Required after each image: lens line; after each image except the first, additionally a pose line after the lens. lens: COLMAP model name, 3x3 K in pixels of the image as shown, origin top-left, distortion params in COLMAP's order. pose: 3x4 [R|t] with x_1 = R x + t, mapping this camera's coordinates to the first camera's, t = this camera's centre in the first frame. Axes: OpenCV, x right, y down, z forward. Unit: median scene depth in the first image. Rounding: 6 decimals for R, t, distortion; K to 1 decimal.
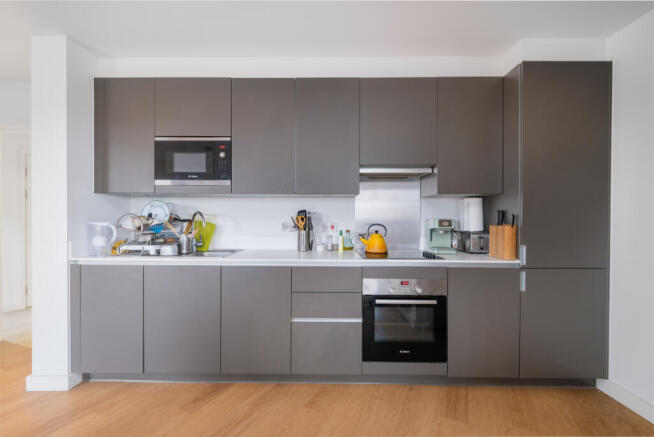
lens RADIAL K [[287.5, 0, 327.0], [0, 287.5, 218.5], [0, 0, 1]] dist [0.000012, -0.000503]
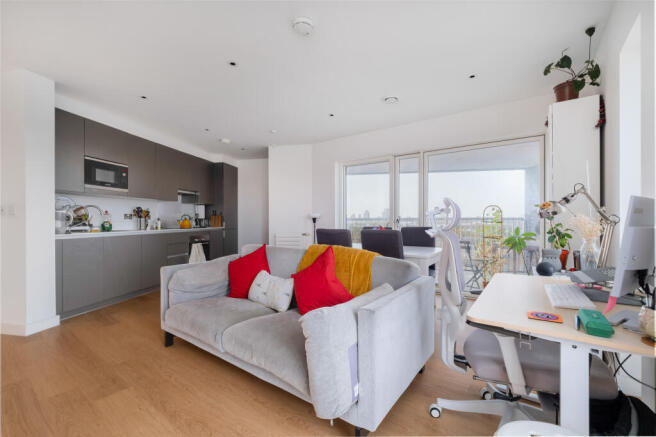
lens RADIAL K [[280.2, 0, 325.1], [0, 280.2, 220.3], [0, 0, 1]] dist [-0.000375, -0.000671]
pose [[0.178187, -0.003609, 0.983990, -1.850756], [0.010896, 0.999939, 0.001694, 0.072871], [-0.983936, 0.010420, 0.178216, -0.538097]]
